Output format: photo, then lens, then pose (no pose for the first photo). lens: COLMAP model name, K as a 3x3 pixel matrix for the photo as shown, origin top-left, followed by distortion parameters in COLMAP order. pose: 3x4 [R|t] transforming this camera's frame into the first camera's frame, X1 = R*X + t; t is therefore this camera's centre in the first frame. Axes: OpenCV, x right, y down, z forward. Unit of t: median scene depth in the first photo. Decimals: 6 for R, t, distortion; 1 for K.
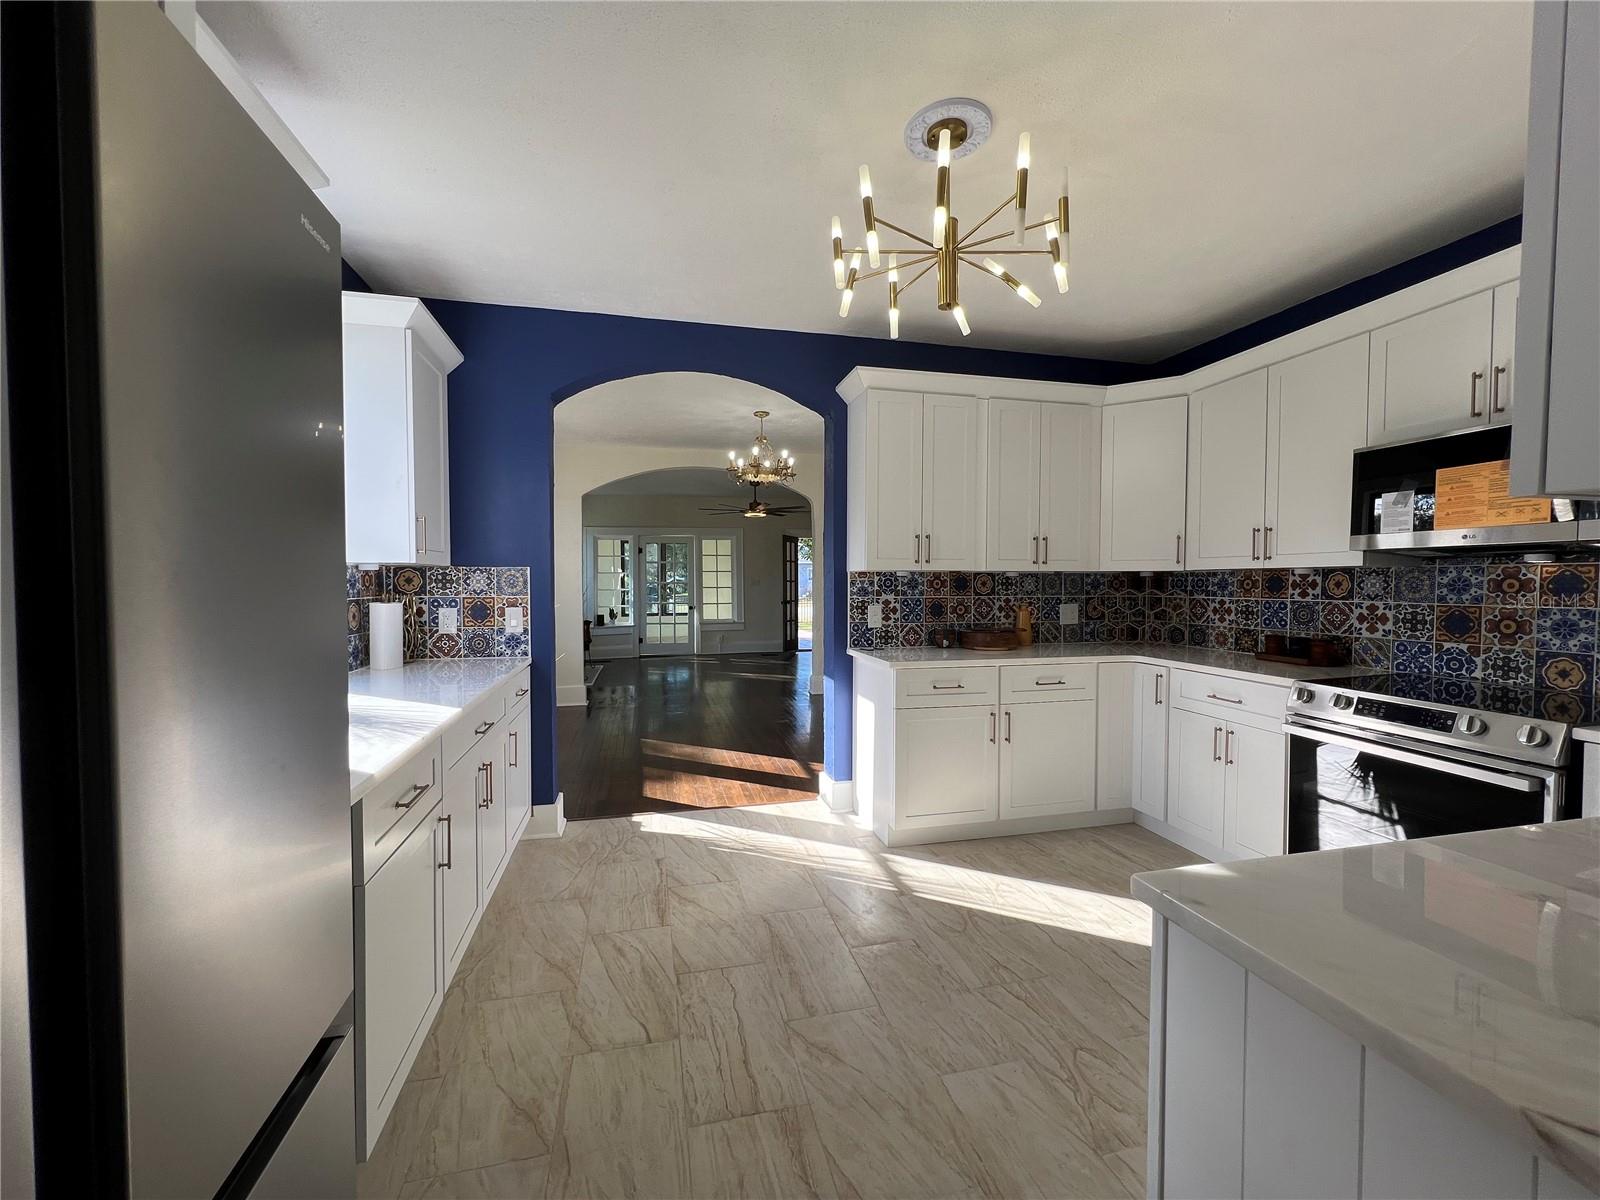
lens RADIAL K [[645.0, 0, 800.5], [0, 645.0, 601.7], [0, 0, 1]] dist [-0.002059, 0.000788]
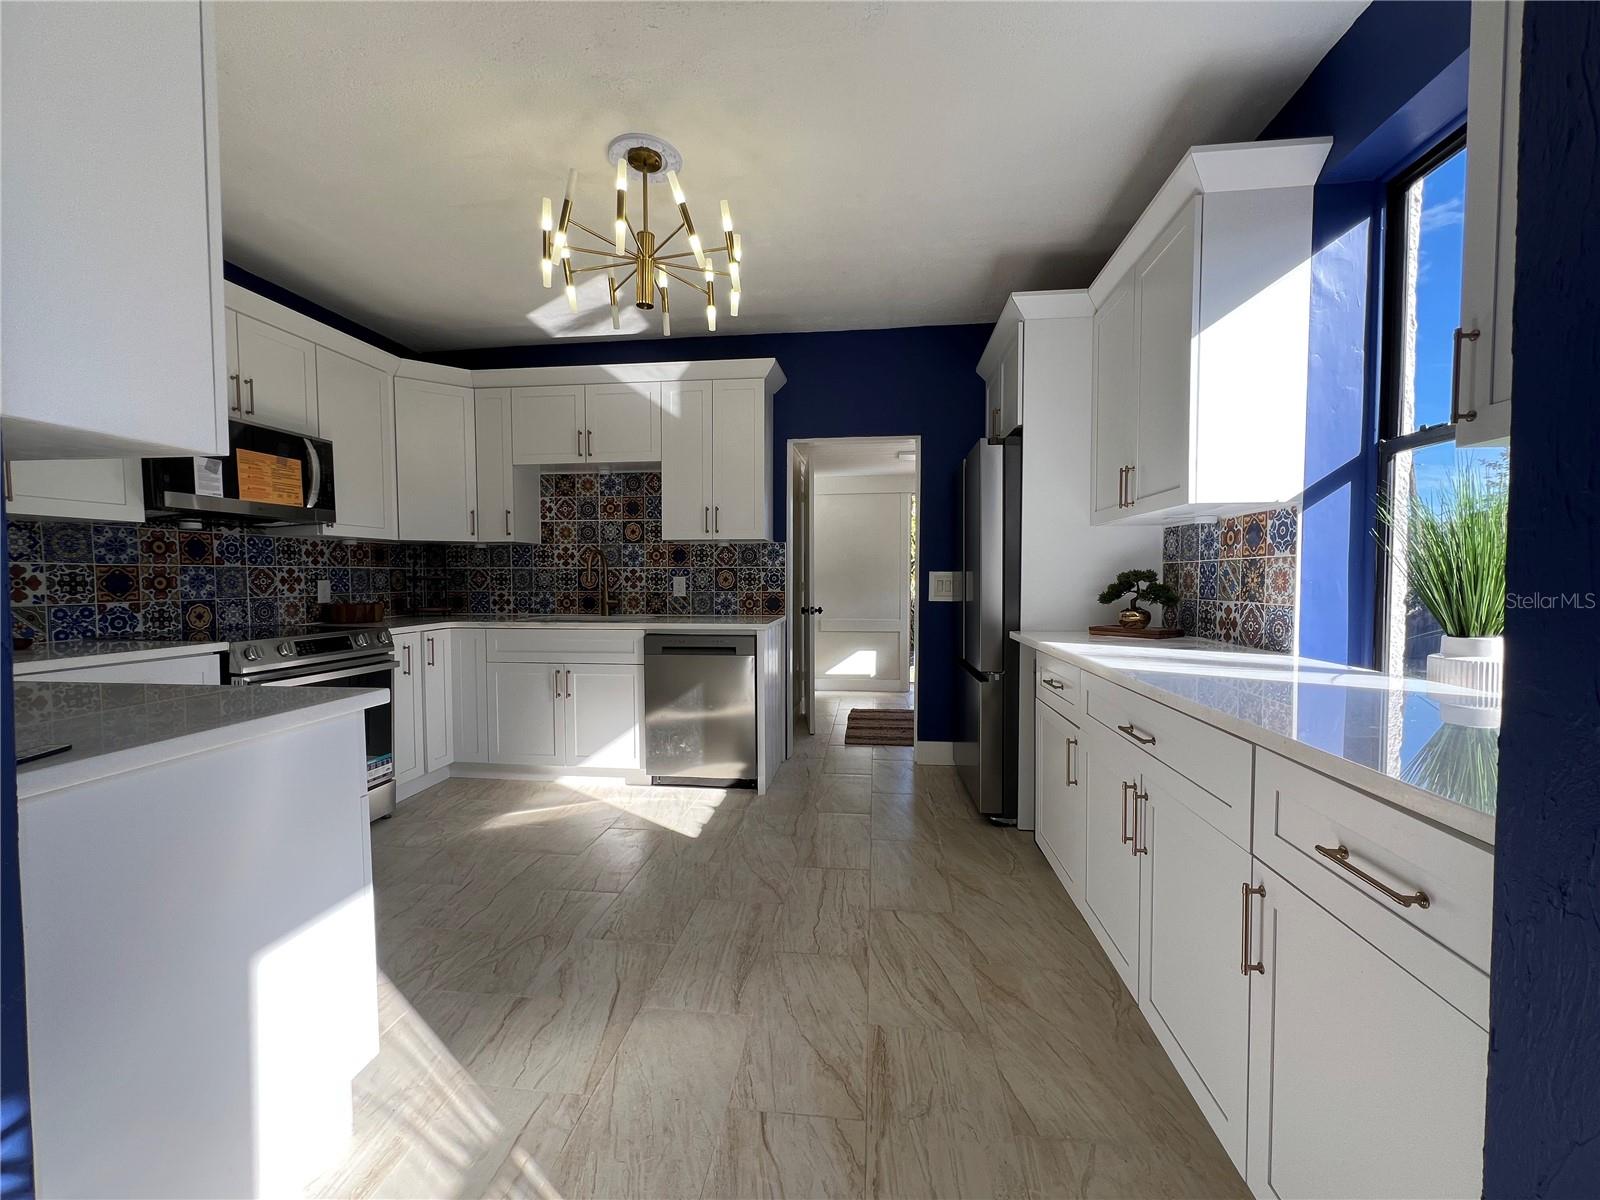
lens RADIAL K [[645.0, 0, 800.5], [0, 645.0, 601.7], [0, 0, 1]] dist [-0.002059, 0.000788]
pose [[-0.937622, -0.012774, 0.347423, -0.346882], [0.012522, 0.997436, 0.070466, 0.004979], [-0.347432, 0.070421, -0.935057, 1.545562]]
